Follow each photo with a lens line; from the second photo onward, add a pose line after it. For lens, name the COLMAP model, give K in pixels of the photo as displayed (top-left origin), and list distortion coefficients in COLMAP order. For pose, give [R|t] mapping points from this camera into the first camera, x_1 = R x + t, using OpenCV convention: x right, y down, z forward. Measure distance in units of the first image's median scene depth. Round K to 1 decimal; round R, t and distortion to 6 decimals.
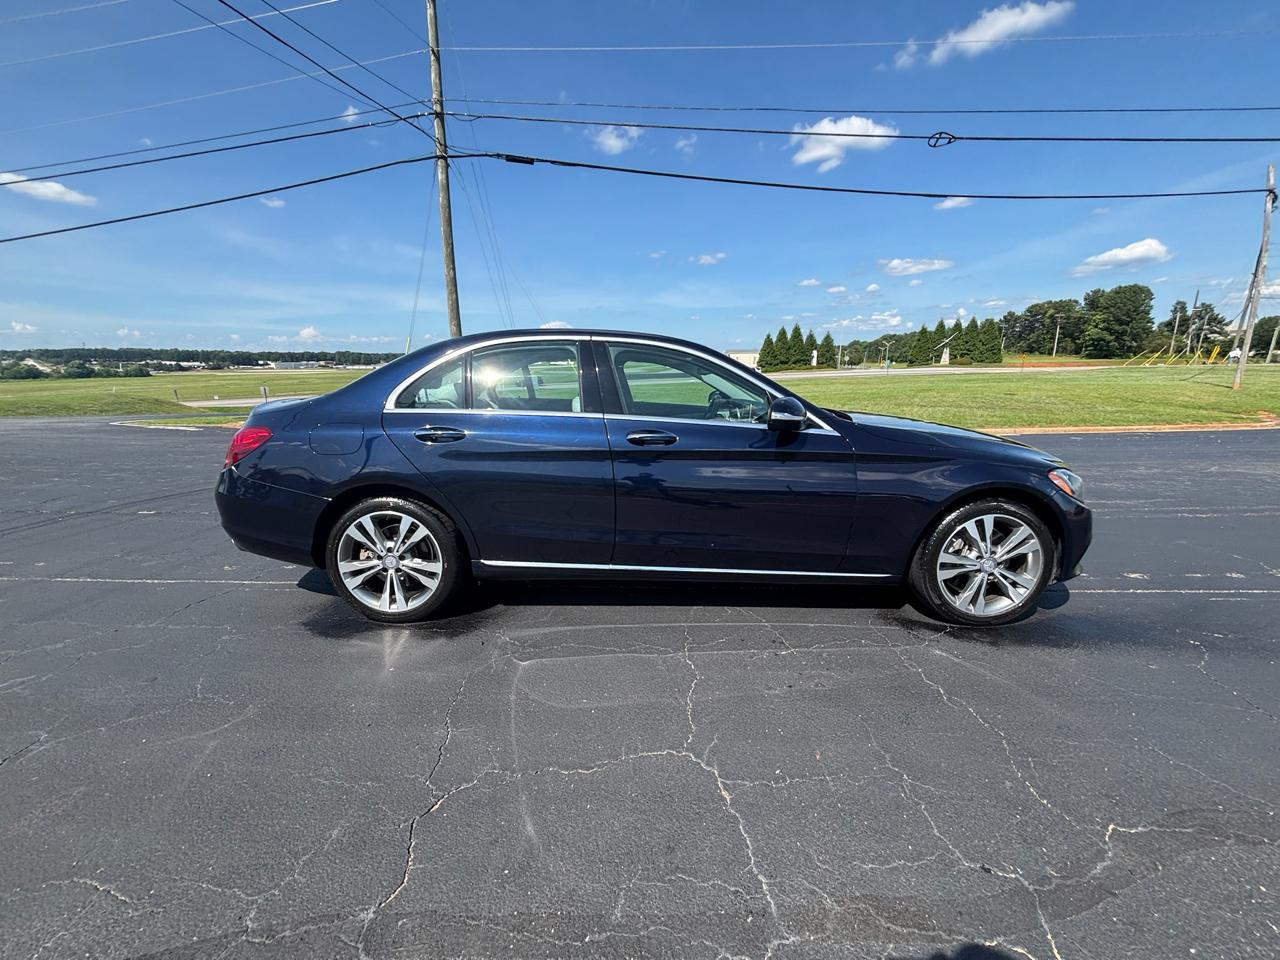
lens RADIAL K [[518.8, 0, 640.3], [0, 518.8, 477.3], [0, 0, 1]] dist [0.000251, 0.001245]
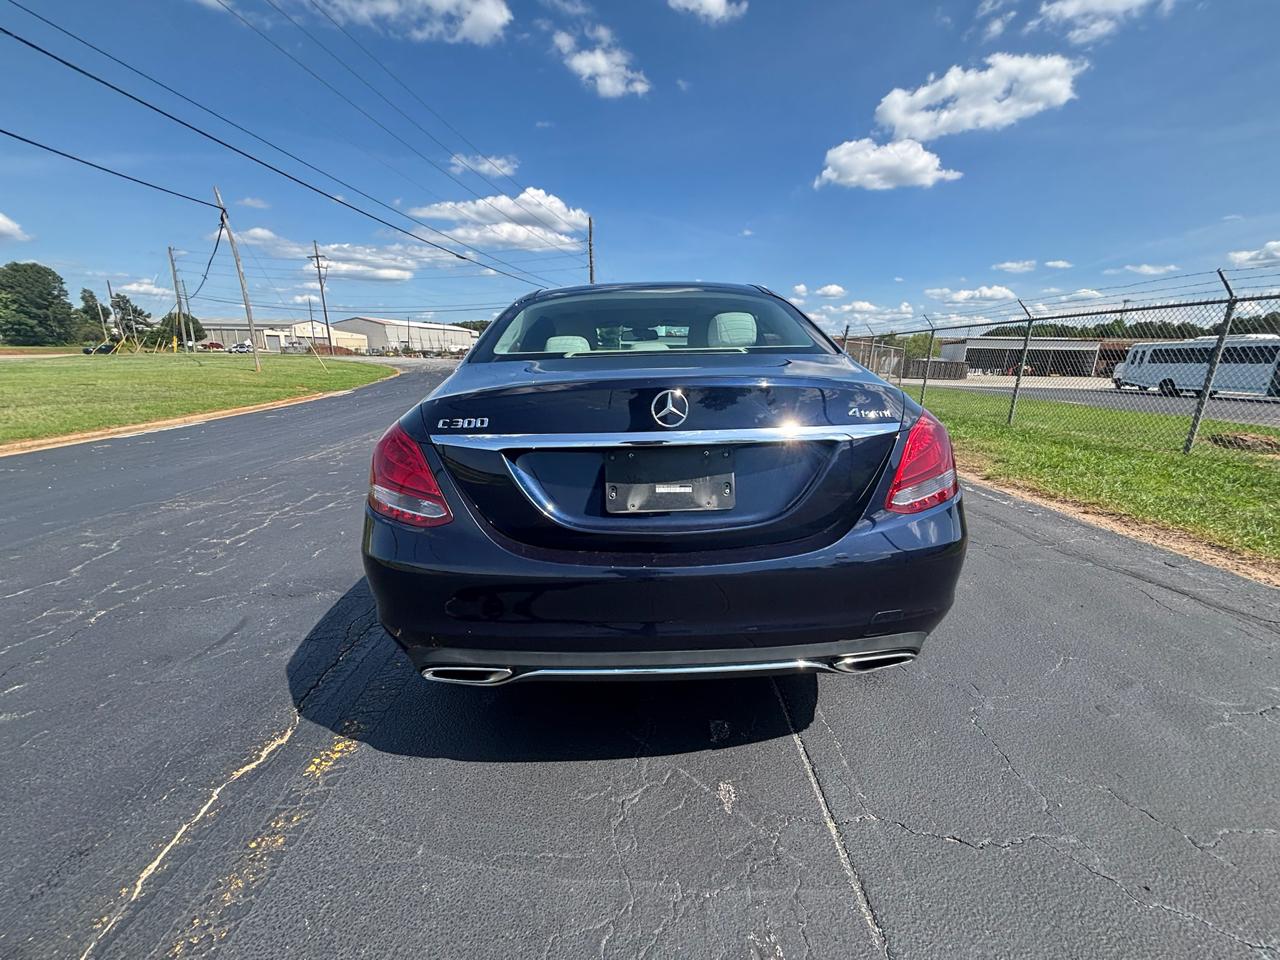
lens RADIAL K [[517.3, 0, 638.6], [0, 517.3, 479.7], [0, 0, 1]] dist [-0.003019, 0.003843]
pose [[-0.027310, -0.234374, 0.971763, -0.171343], [0.210848, 0.948904, 0.234787, -0.028574], [-0.977137, 0.211306, 0.023502, 0.170693]]
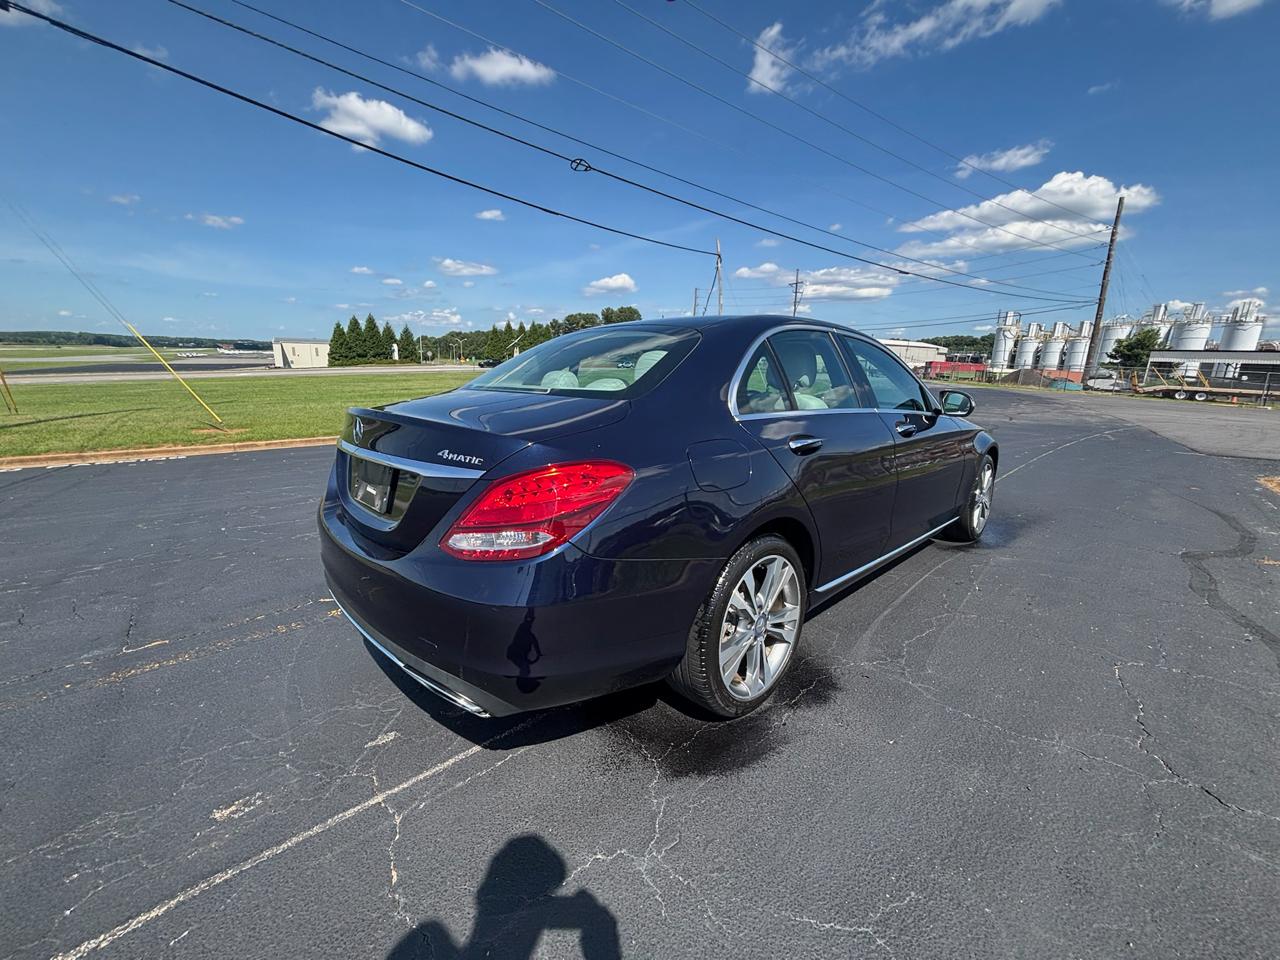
lens RADIAL K [[518.8, 0, 640.3], [0, 518.8, 477.3], [0, 0, 1]] dist [0.000251, 0.001245]
pose [[0.712622, -0.131133, 0.689184, -0.138270], [0.125236, 0.990374, 0.058946, -0.013496], [-0.690280, 0.044304, 0.722185, 0.075462]]
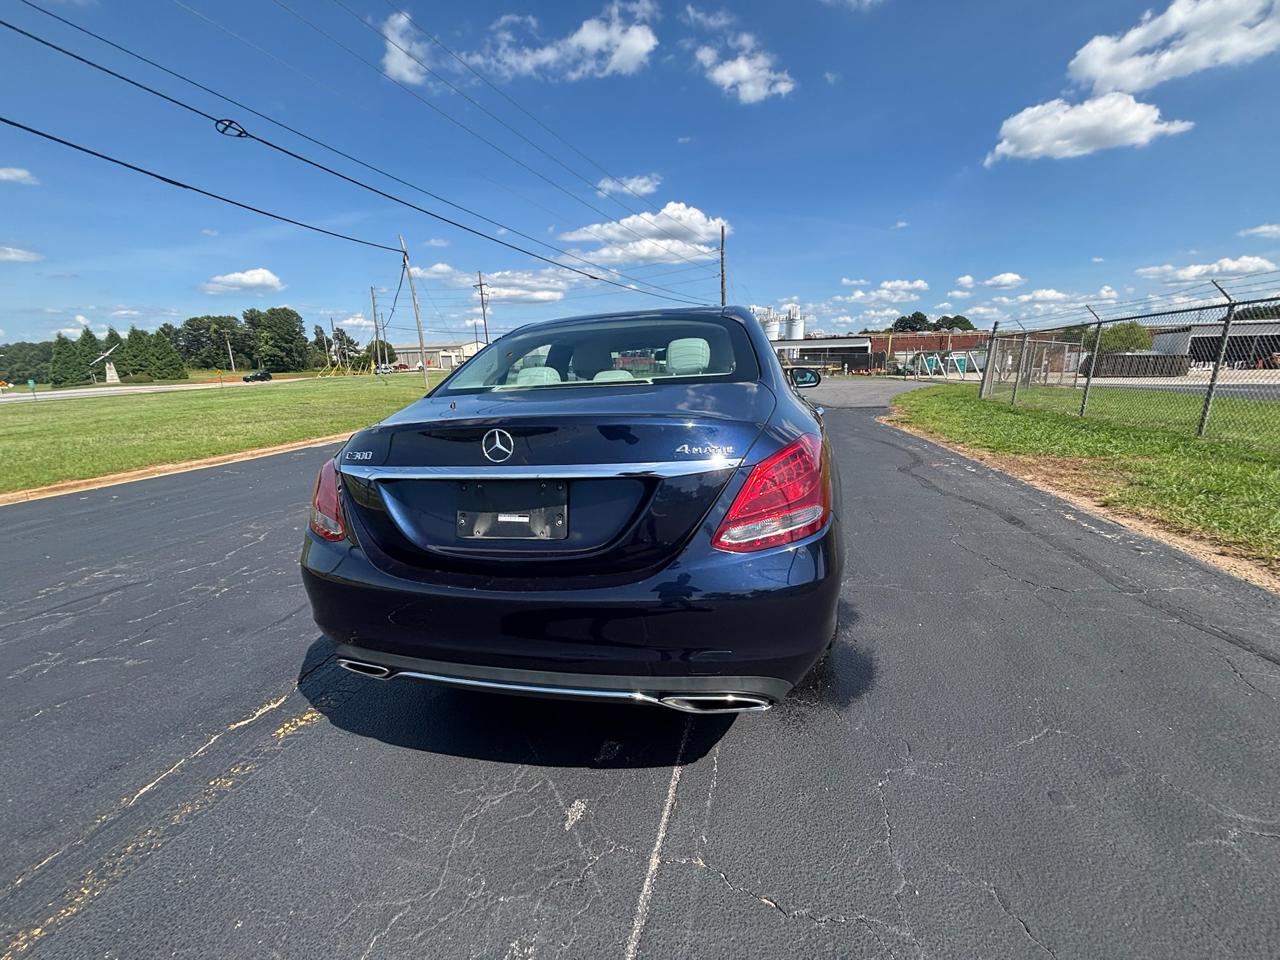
lens RADIAL K [[518.5, 0, 639.6], [0, 518.5, 479.1], [0, 0, 1]] dist [-0.005237, 0.004068]
pose [[0.225703, -0.216338, 0.949872, -0.170761], [0.240579, 0.957210, 0.160844, -0.023815], [-0.944023, 0.192216, 0.268092, 0.133375]]
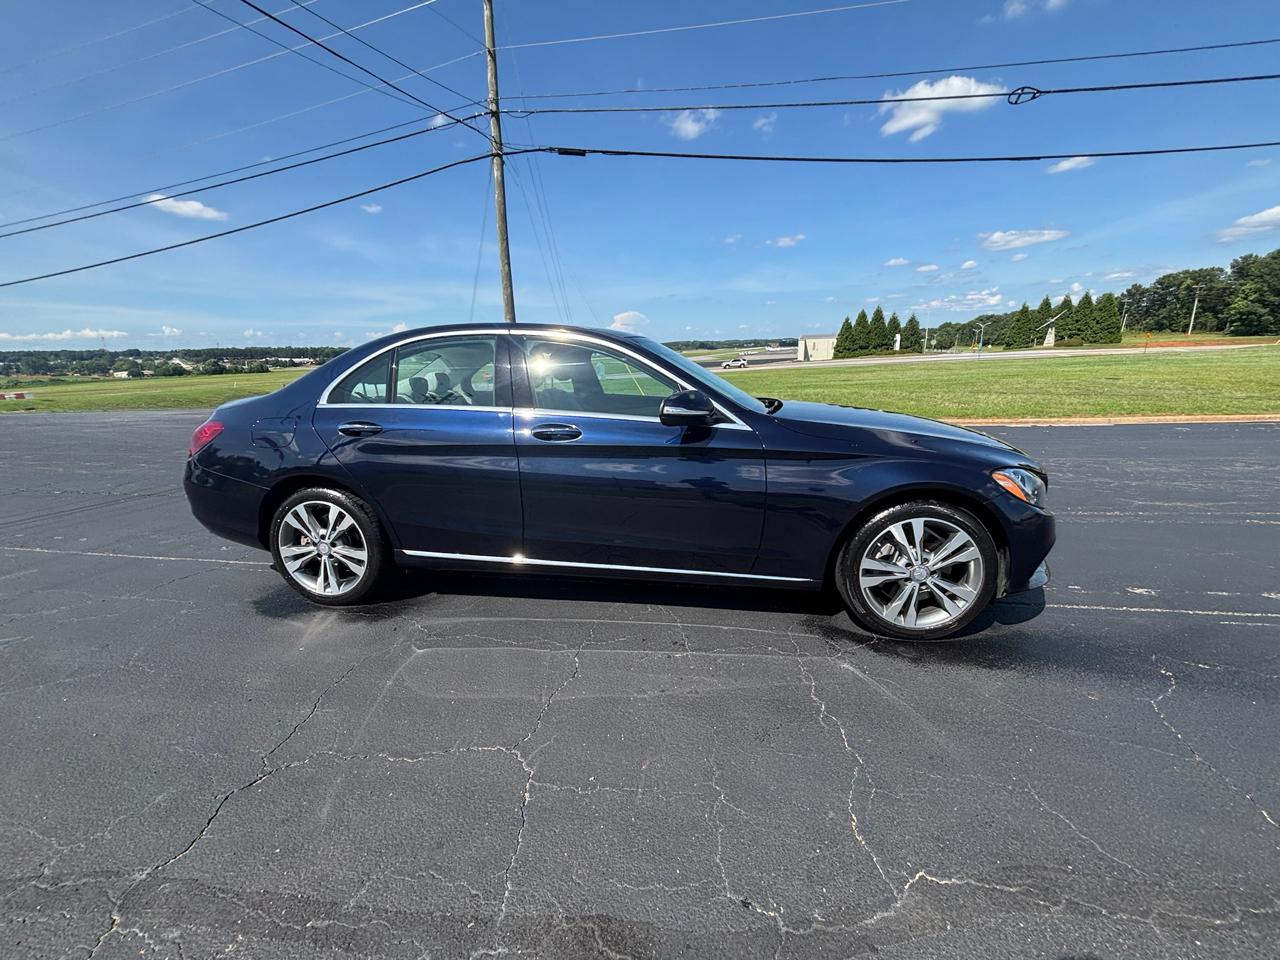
lens RADIAL K [[518.8, 0, 640.3], [0, 518.8, 477.3], [0, 0, 1]] dist [0.000251, 0.001245]
pose [[0.990268, 0.014132, -0.138453, 0.039733], [-0.011325, 0.999715, 0.021039, -0.001600], [0.138711, -0.019266, 0.990146, 0.004886]]
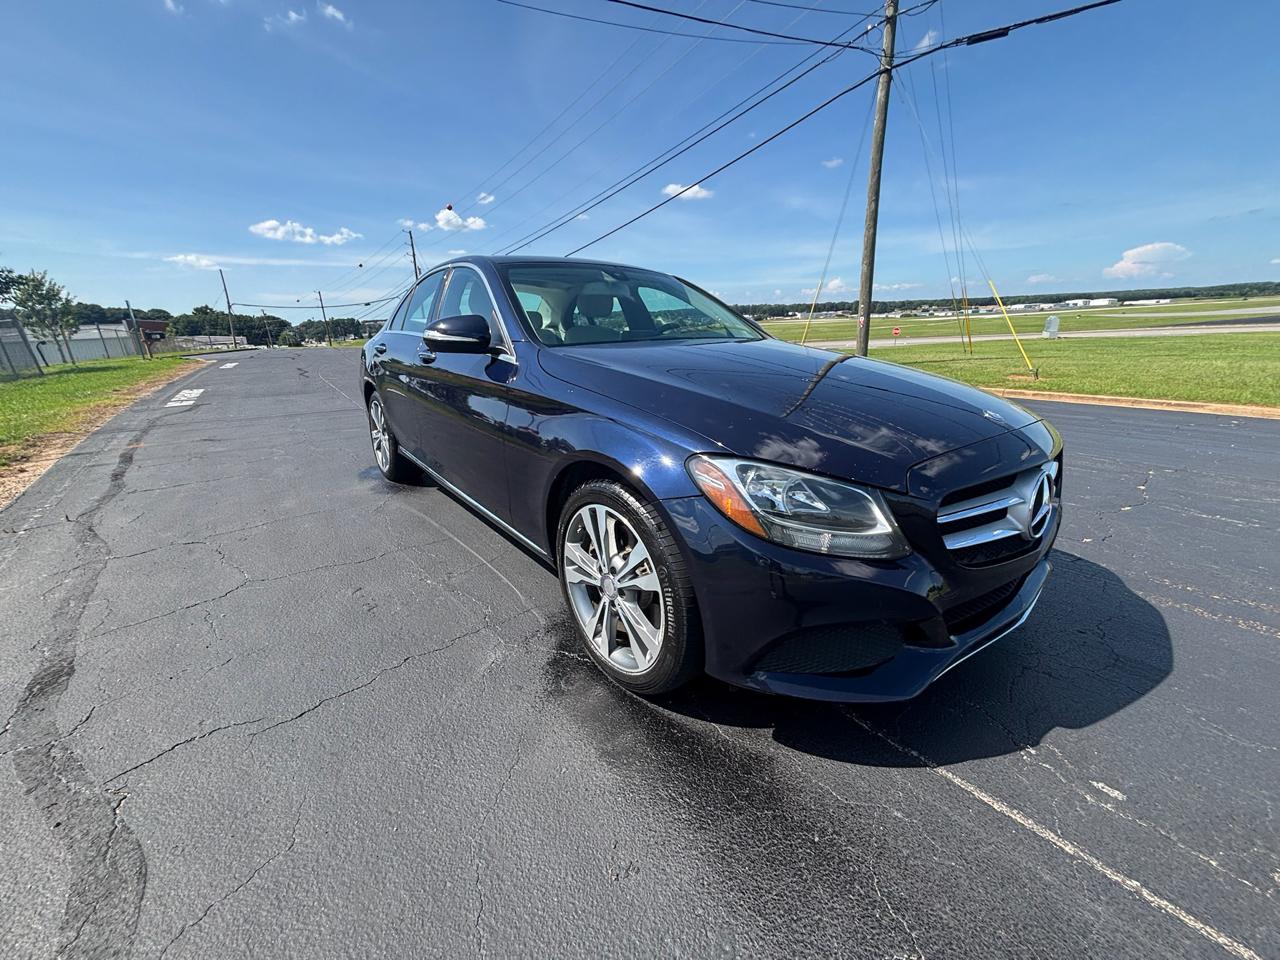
lens RADIAL K [[518.8, 0, 640.3], [0, 518.8, 477.3], [0, 0, 1]] dist [0.000251, 0.001245]
pose [[0.619151, 0.212477, -0.755980, 0.145130], [-0.141377, 0.977129, 0.158845, -0.007988], [0.772441, 0.008529, 0.635030, 0.081044]]
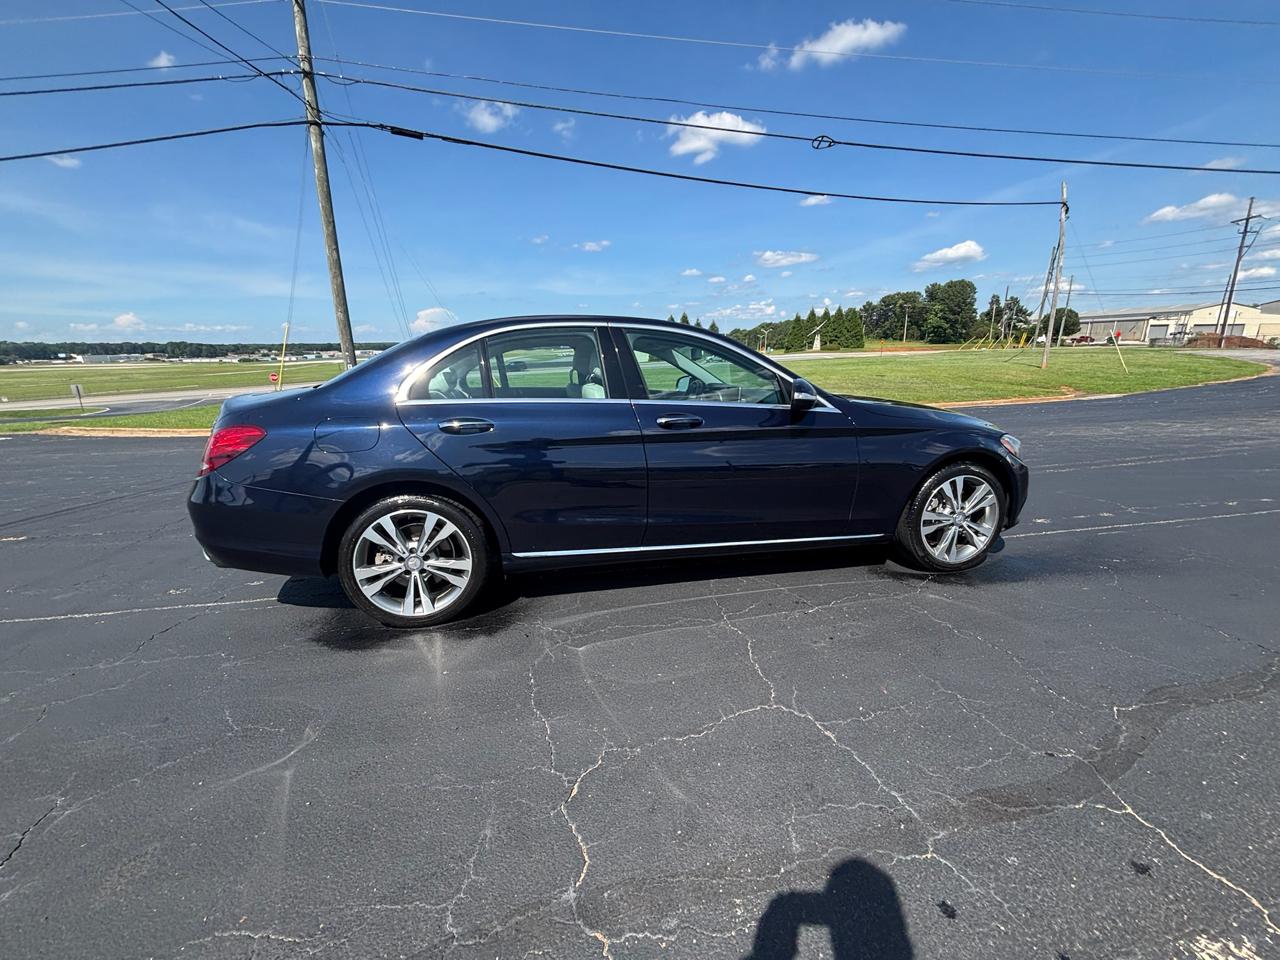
lens RADIAL K [[520.1, 0, 642.6], [0, 520.1, 476.8], [0, 0, 1]] dist [-0.006450, 0.004797]
pose [[0.978041, -0.058542, 0.200021, -0.032907], [0.054438, 0.998180, 0.025963, 0.000576], [-0.201176, -0.014504, 0.979448, -0.000473]]
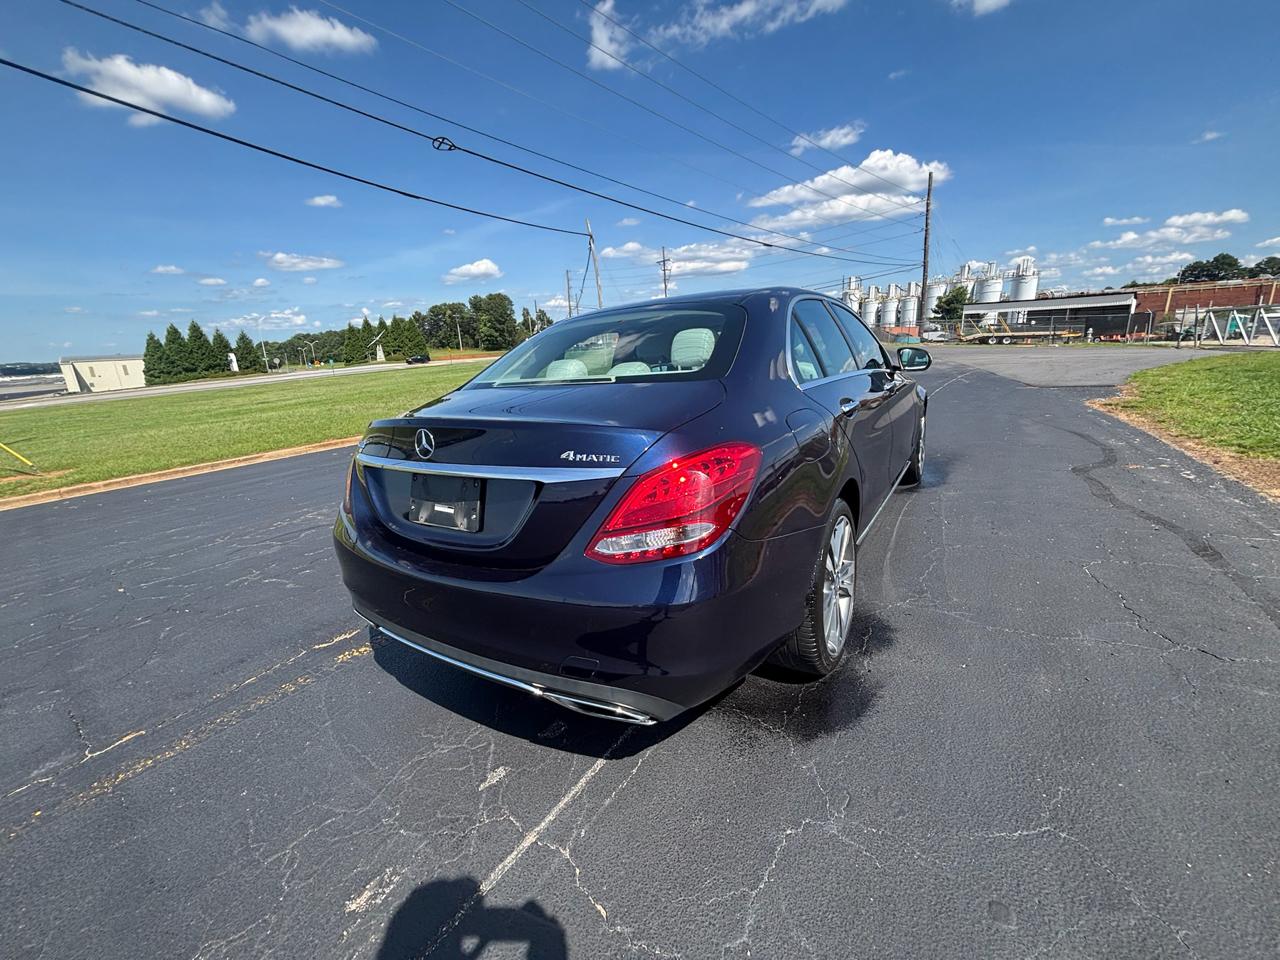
lens RADIAL K [[518.5, 0, 639.6], [0, 518.5, 479.1], [0, 0, 1]] dist [-0.005237, 0.004068]
pose [[0.534192, -0.238242, 0.811098, -0.156260], [0.234137, 0.963628, 0.128841, -0.019217], [-0.812292, 0.121083, 0.570544, 0.101179]]
